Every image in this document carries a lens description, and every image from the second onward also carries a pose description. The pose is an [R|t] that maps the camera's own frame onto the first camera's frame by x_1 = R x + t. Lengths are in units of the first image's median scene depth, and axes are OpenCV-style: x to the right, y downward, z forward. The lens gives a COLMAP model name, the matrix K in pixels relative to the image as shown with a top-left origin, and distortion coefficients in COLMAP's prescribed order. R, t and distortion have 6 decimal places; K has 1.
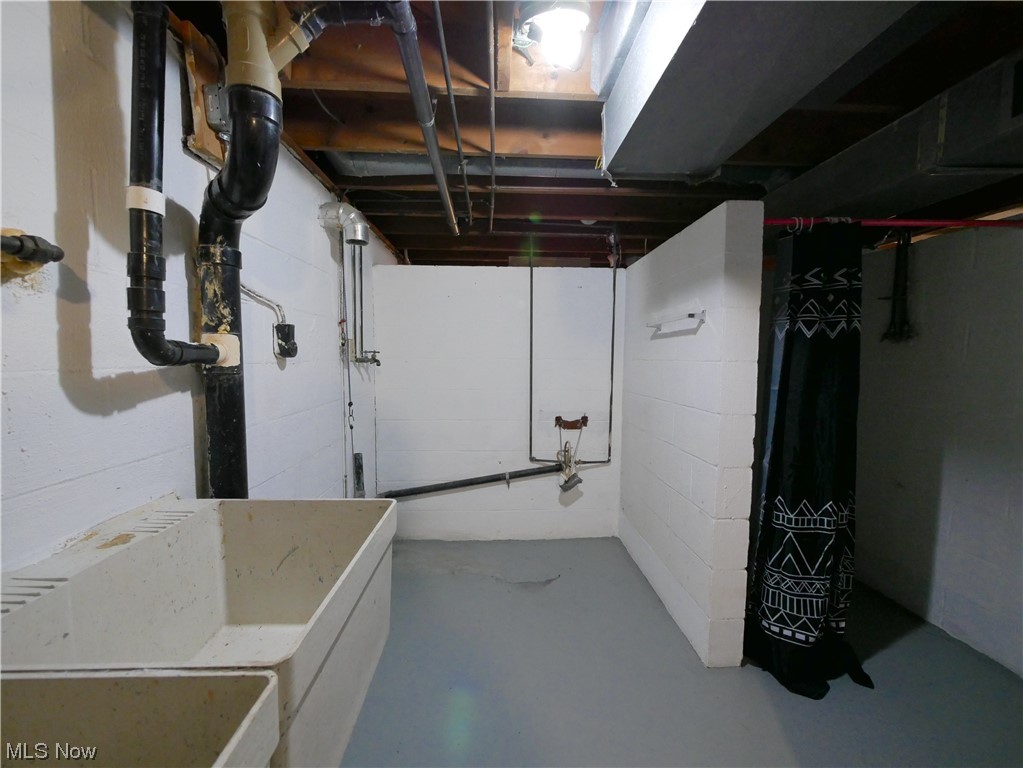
lens RADIAL K [[422.4, 0, 511.5], [0, 422.4, 384.0], [0, 0, 1]] dist [-0.007945, 0.000567]
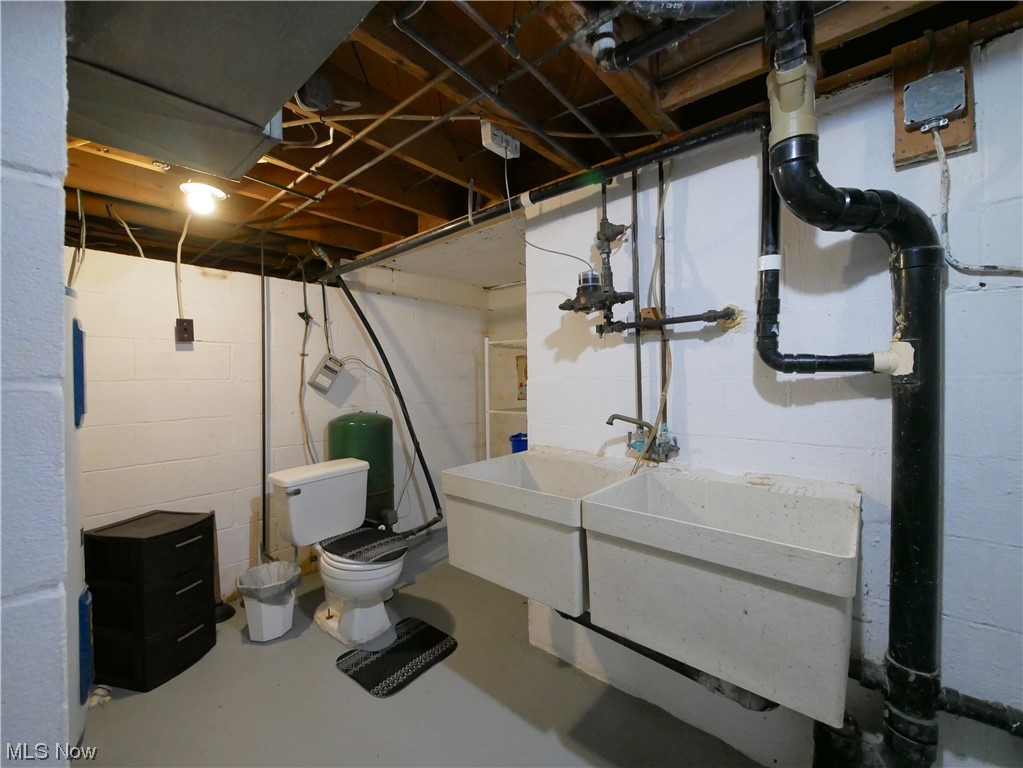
lens RADIAL K [[422.4, 0, 511.5], [0, 422.4, 384.0], [0, 0, 1]] dist [-0.007945, 0.000567]
pose [[-0.682388, 0.010177, -0.730919, 0.594309], [-0.047933, 0.997128, 0.058634, -0.034070], [0.729417, 0.075047, -0.679940, 0.958998]]
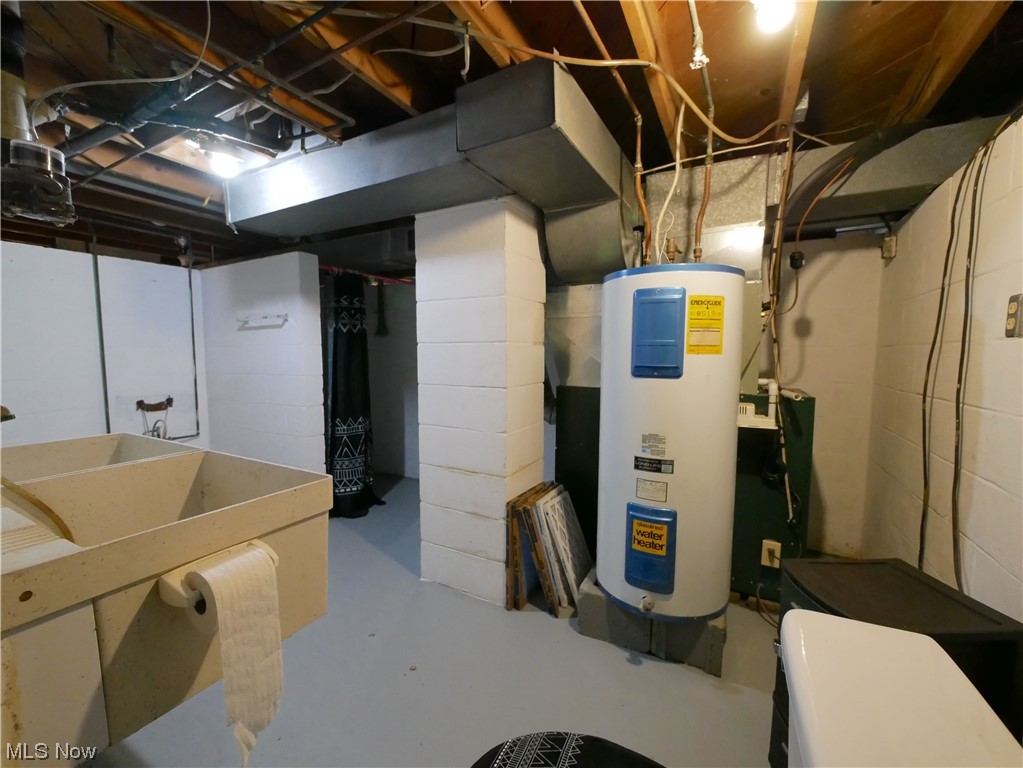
lens RADIAL K [[422.4, 0, 511.5], [0, 422.4, 384.0], [0, 0, 1]] dist [-0.007945, 0.000567]
pose [[0.512477, -0.072320, 0.855650, -0.538806], [0.064105, 0.996889, 0.045862, 0.081090], [-0.856305, 0.031348, 0.515518, -0.600963]]
